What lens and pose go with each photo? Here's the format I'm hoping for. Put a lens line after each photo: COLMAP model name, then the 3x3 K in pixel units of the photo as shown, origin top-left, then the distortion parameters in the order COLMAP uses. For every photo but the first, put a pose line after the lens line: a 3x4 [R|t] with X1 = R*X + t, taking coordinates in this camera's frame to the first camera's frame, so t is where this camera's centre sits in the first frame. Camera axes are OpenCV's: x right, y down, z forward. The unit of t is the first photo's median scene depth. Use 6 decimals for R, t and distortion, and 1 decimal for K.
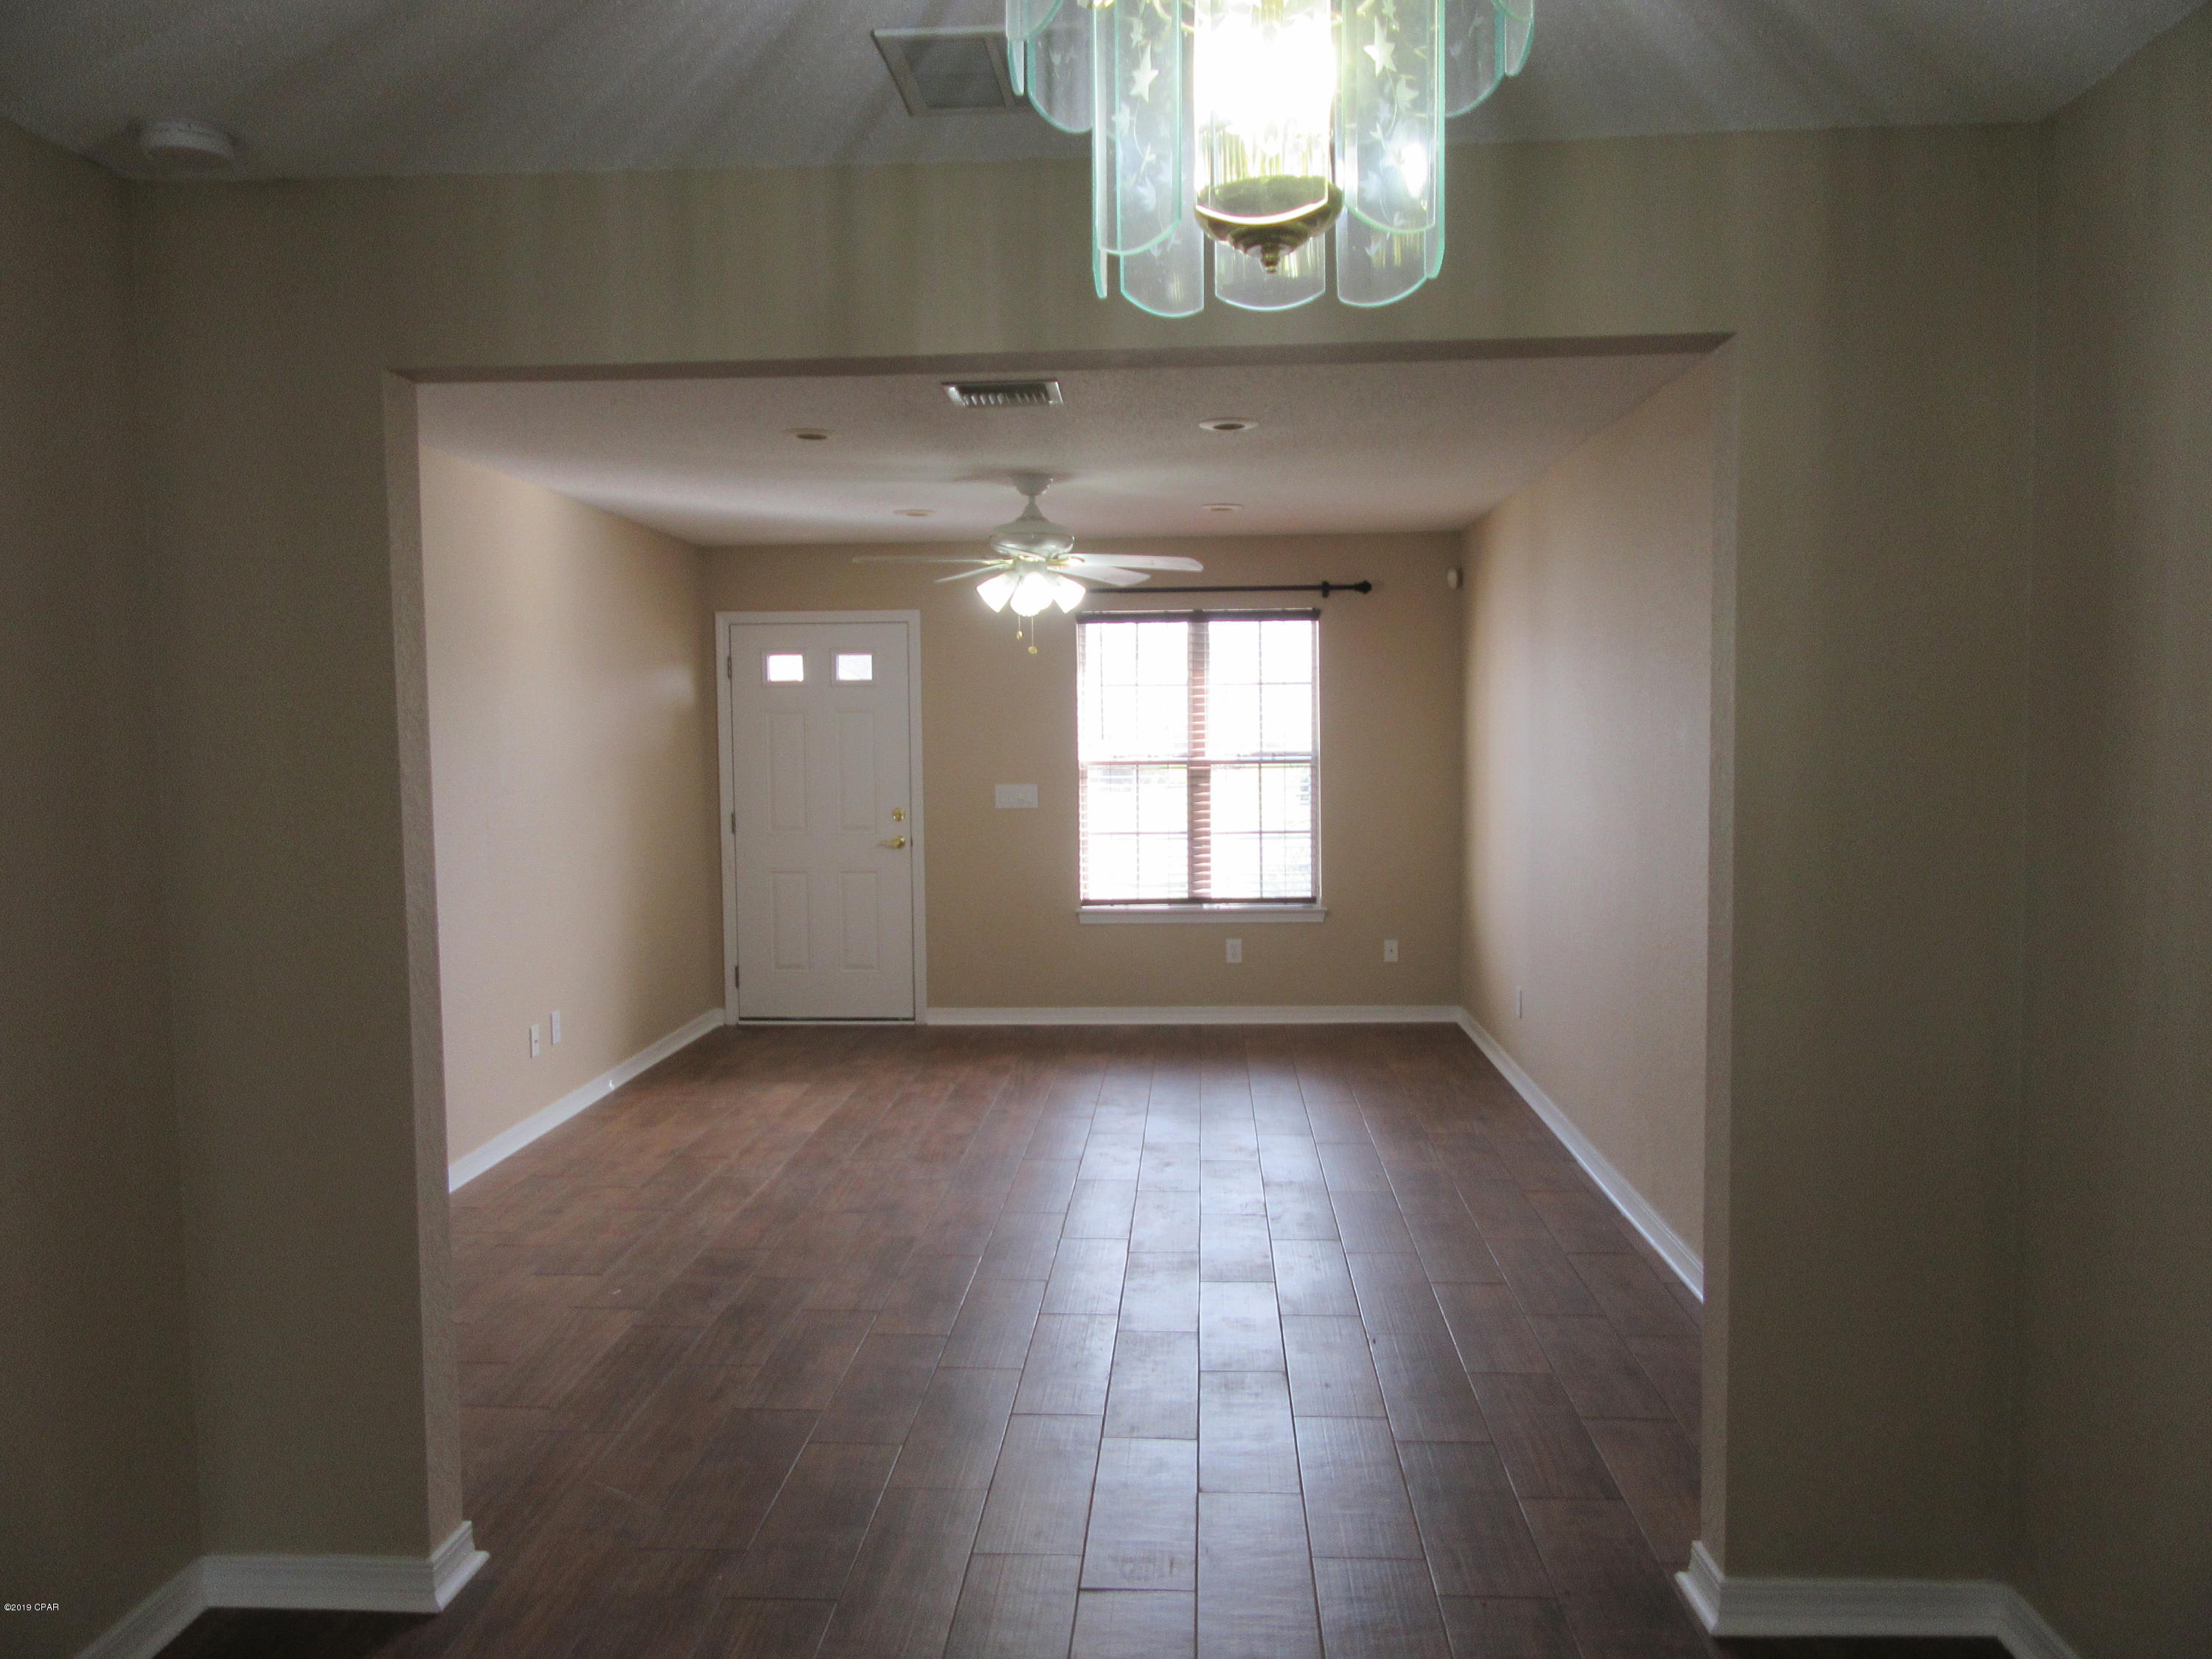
lens RADIAL K [[1631.8, 0, 1106.0], [0, 1631.8, 829.5], [0, 0, 1]] dist [-0.024624, 0.037966]
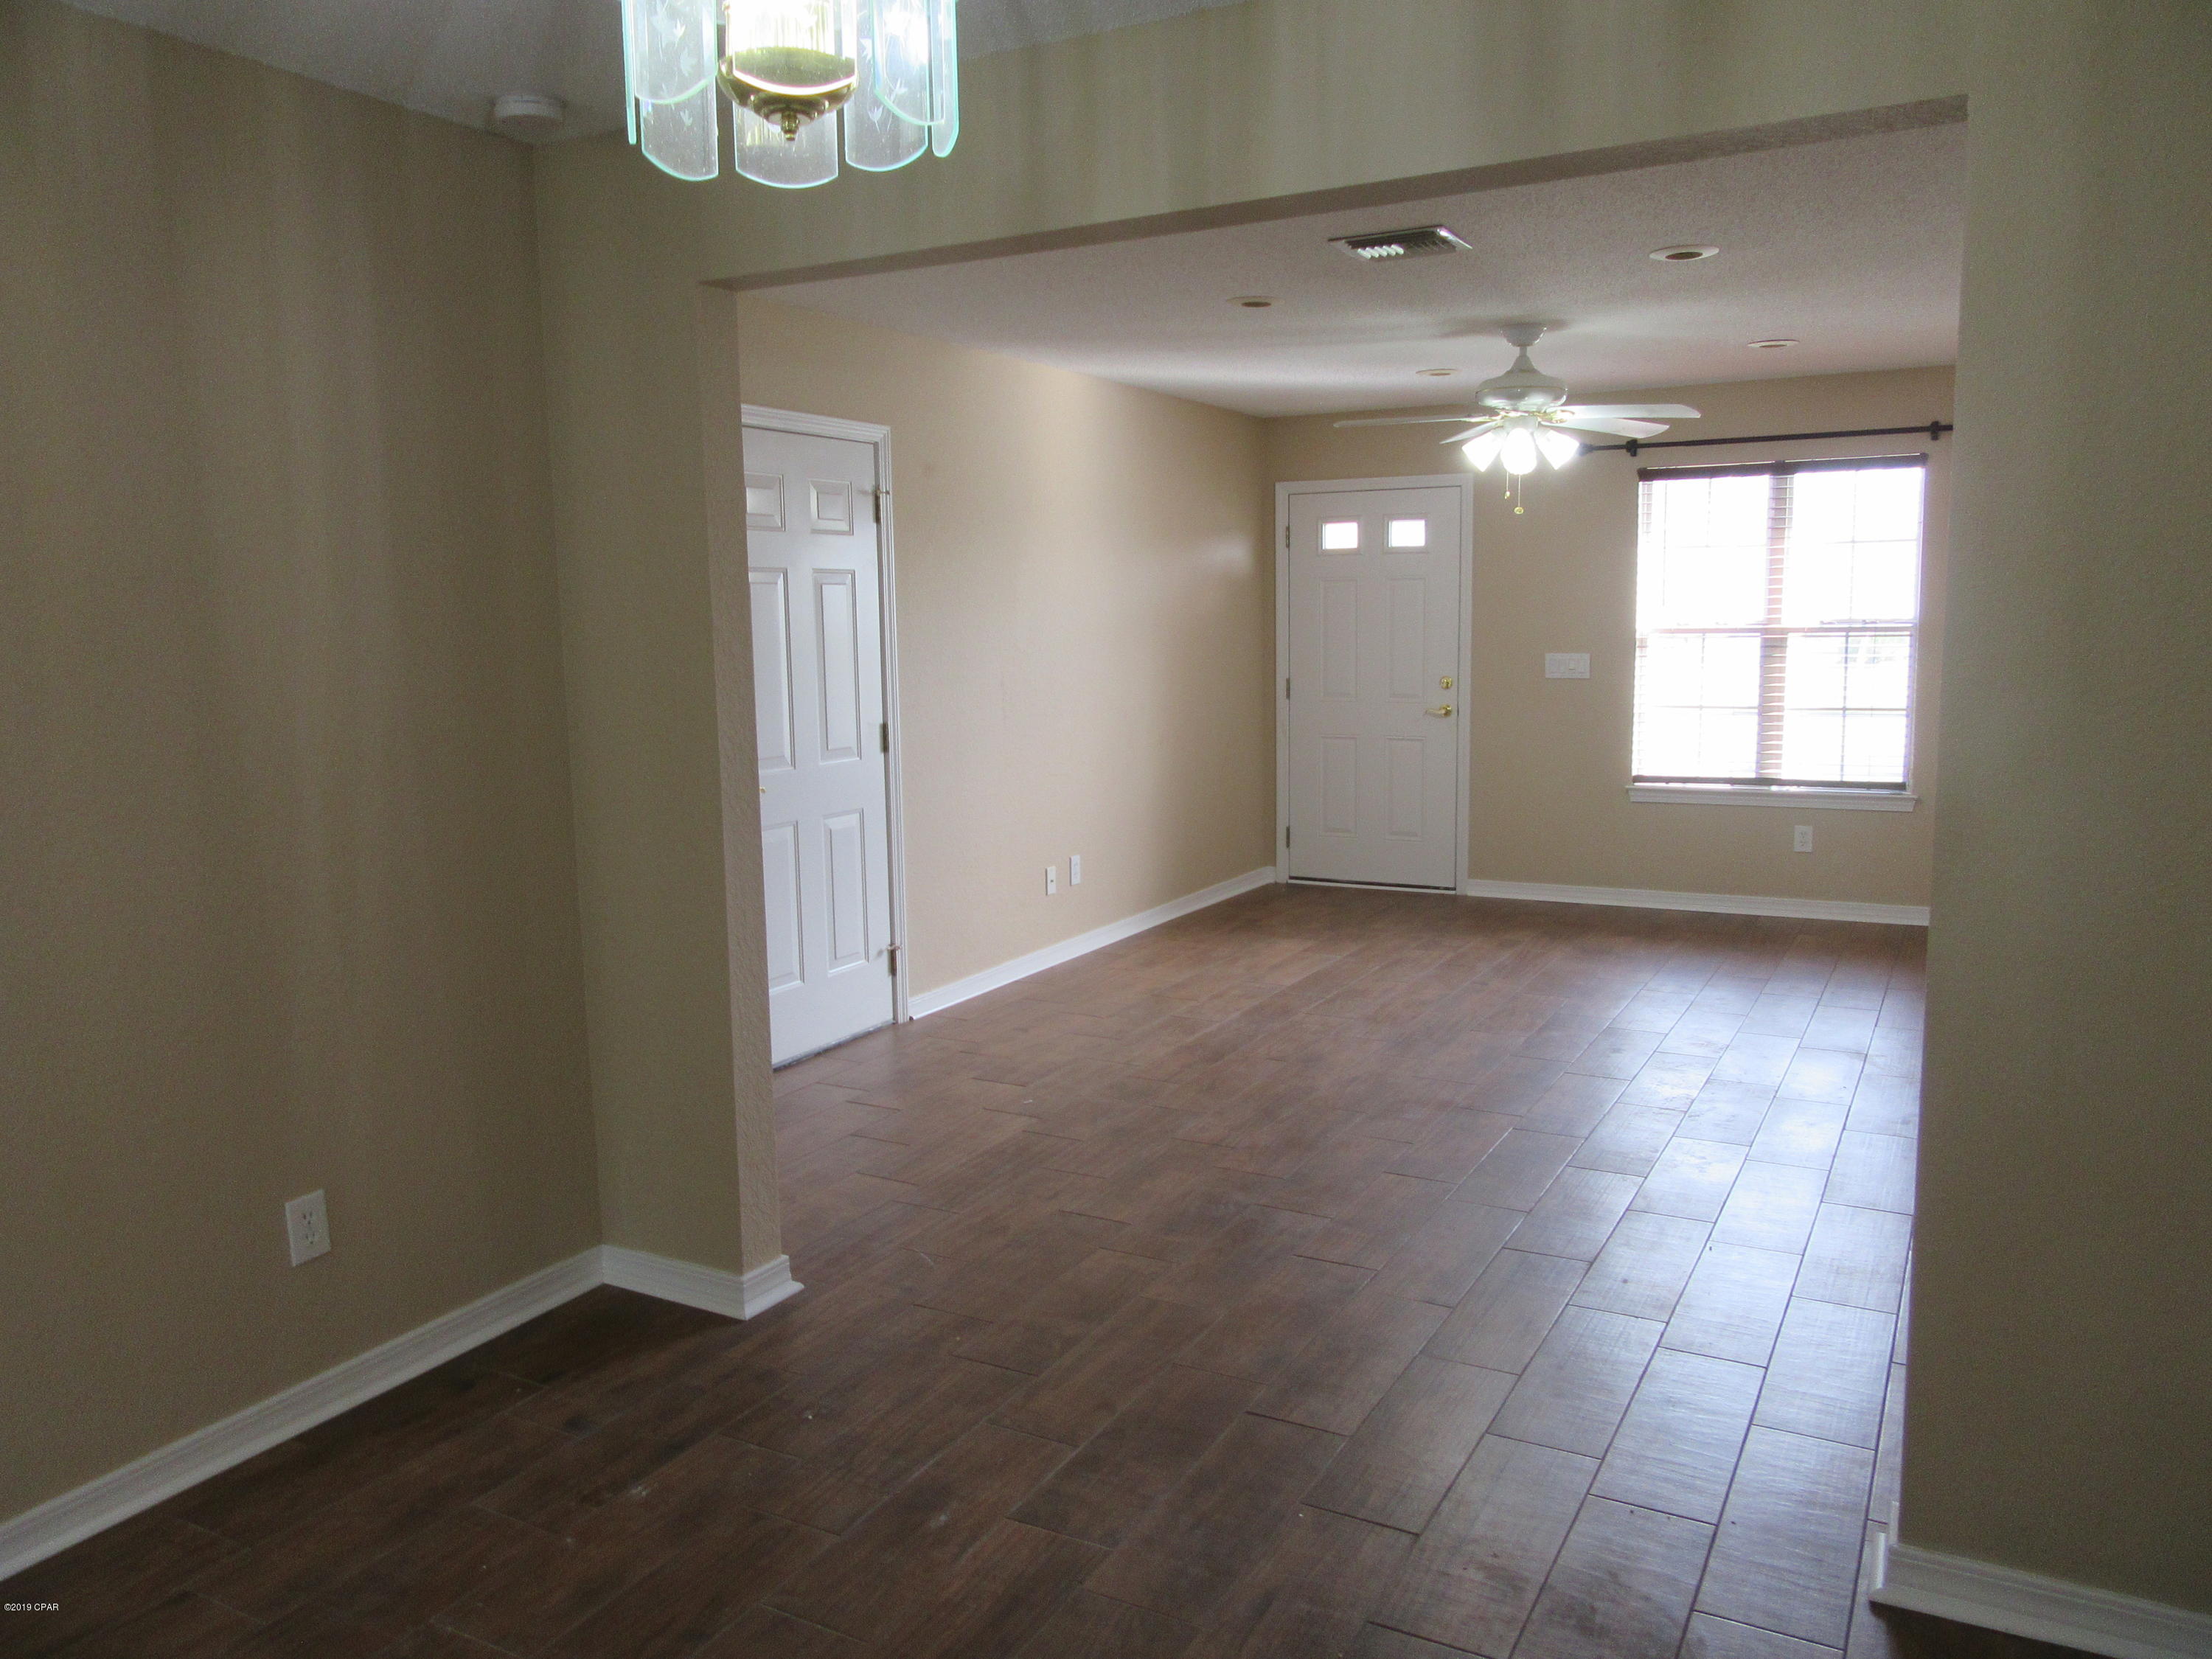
lens RADIAL K [[1631.8, 0, 1106.0], [0, 1631.8, 829.5], [0, 0, 1]] dist [-0.024624, 0.037966]
pose [[0.902720, 0.052337, -0.427034, 0.114862], [-0.019323, 0.996504, 0.081283, 0.003190], [0.429795, -0.065124, 0.900575, 0.013482]]
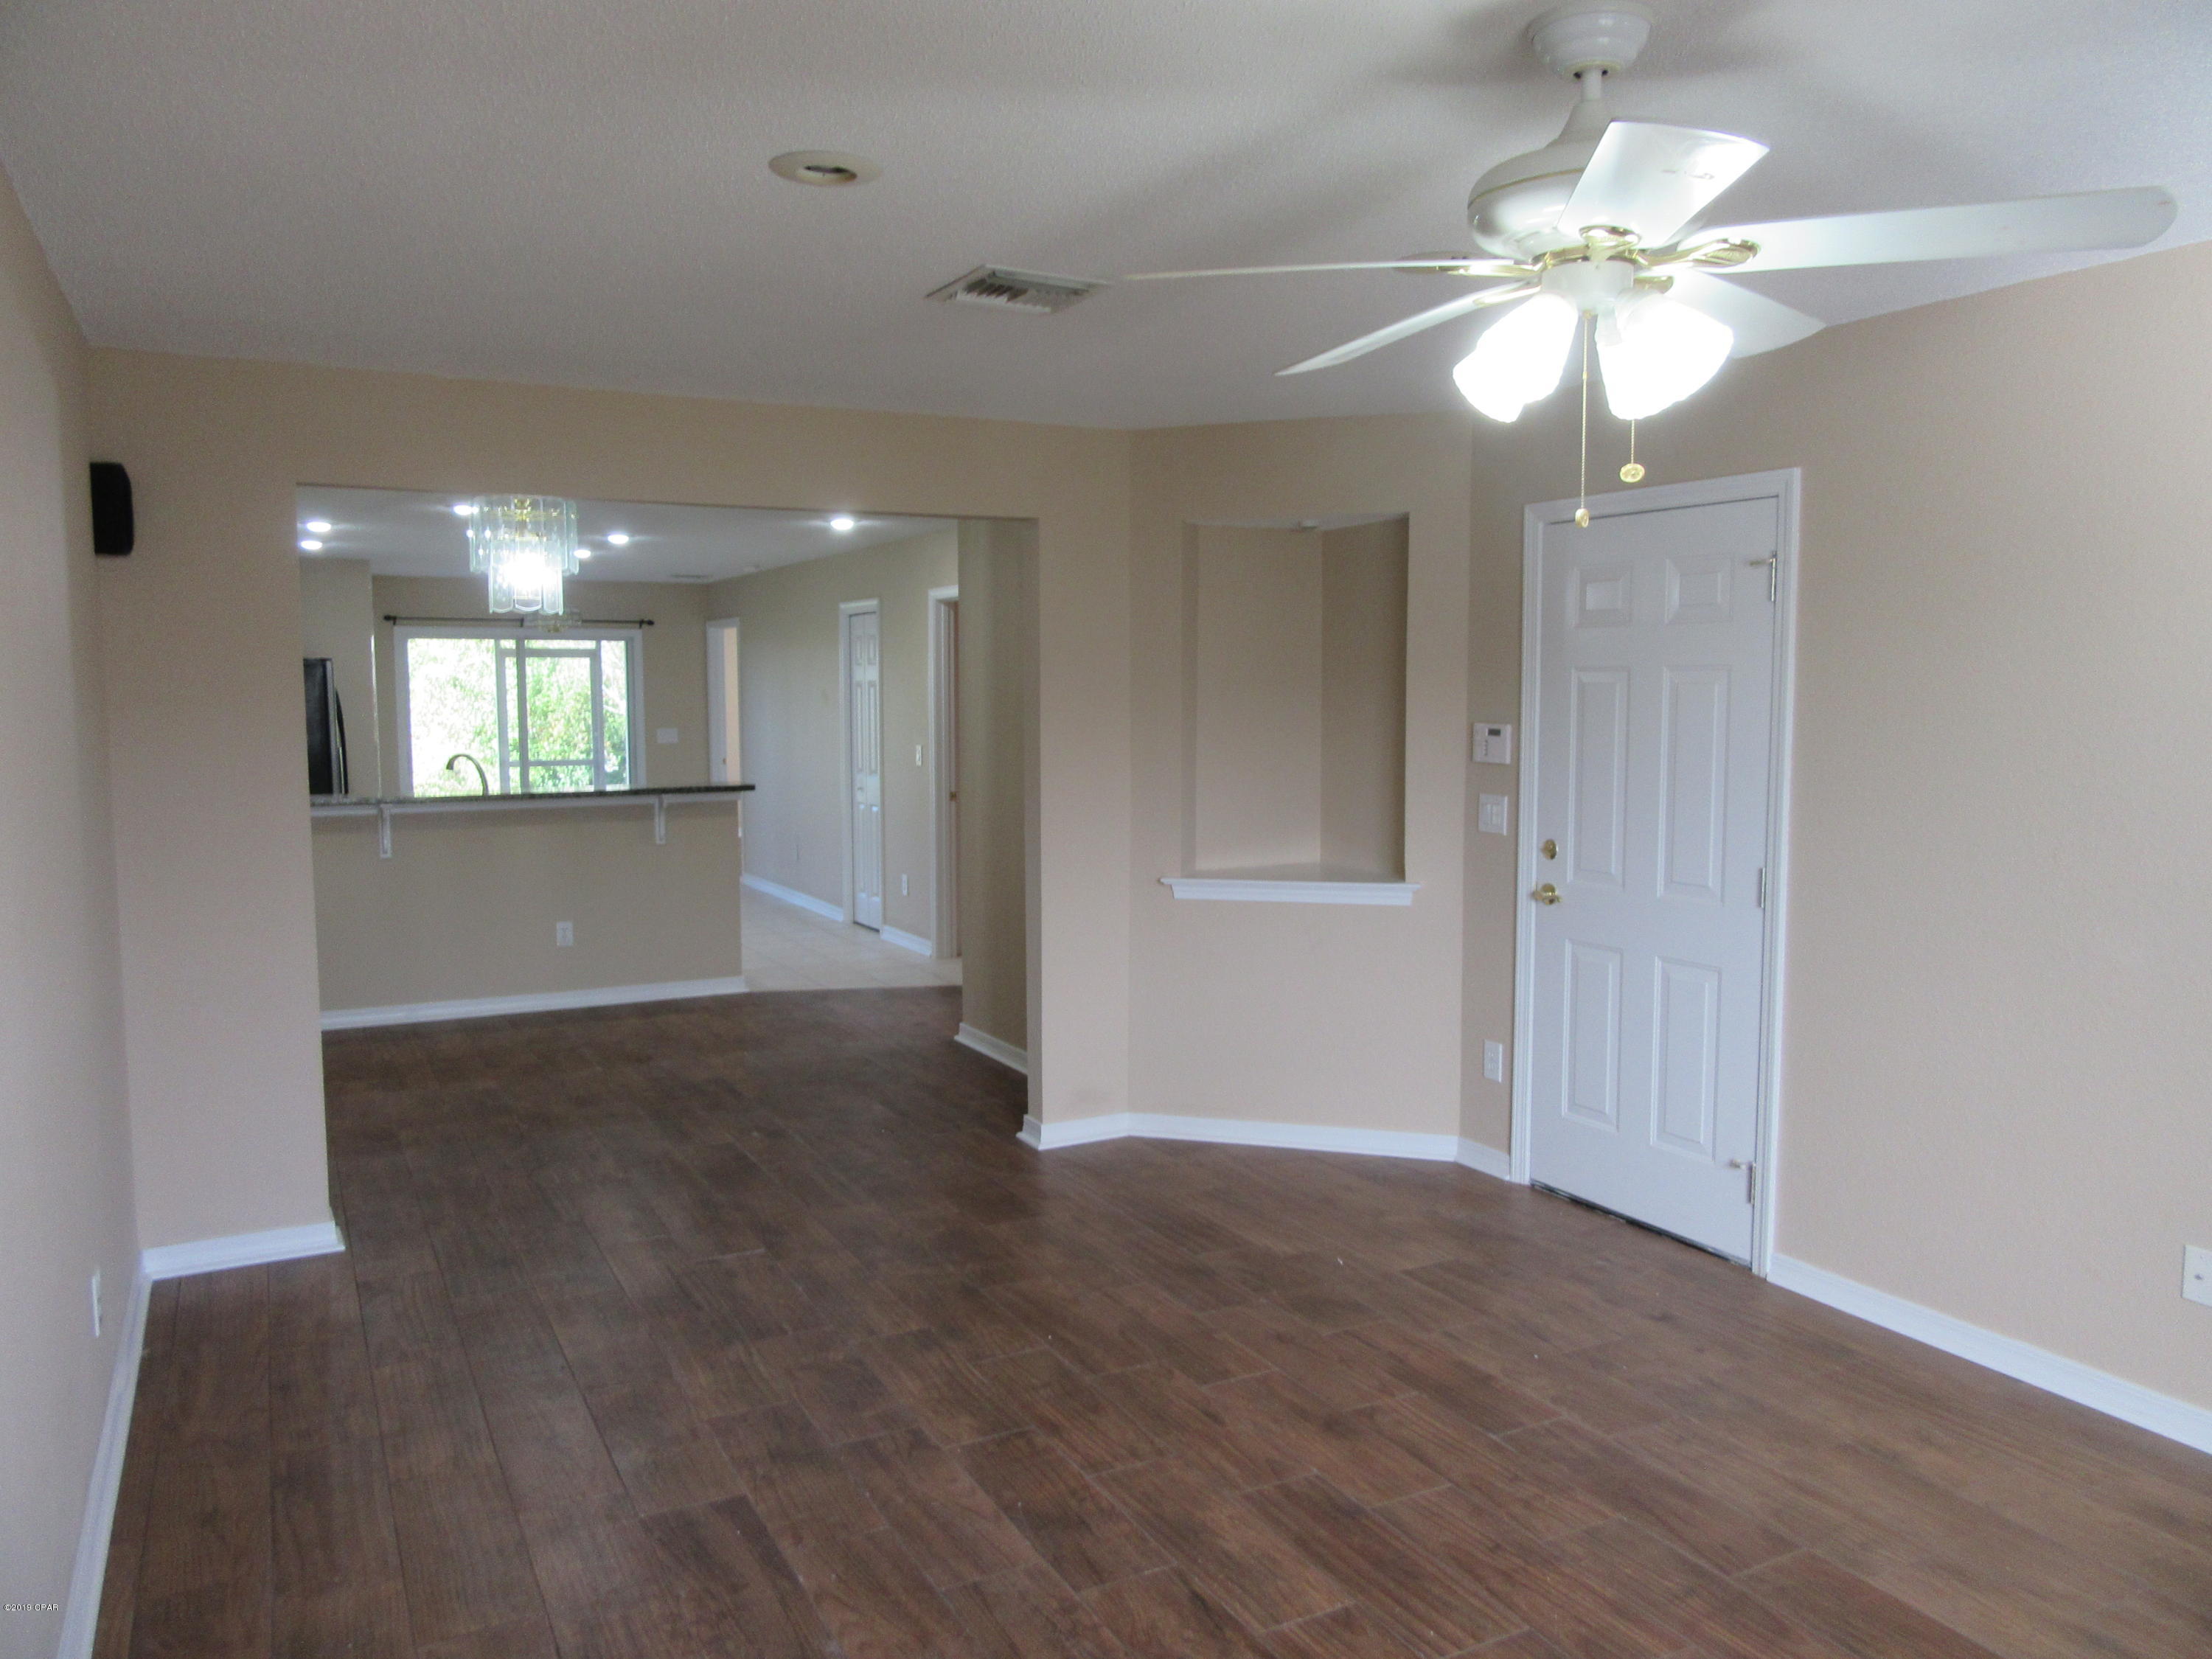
lens RADIAL K [[1631.8, 0, 1106.0], [0, 1631.8, 829.5], [0, 0, 1]] dist [-0.024624, 0.037966]
pose [[-0.858961, 0.058468, -0.508692, 0.172330], [-0.020407, 0.988761, 0.148106, -0.068117], [0.511634, 0.137598, -0.848114, 0.927302]]
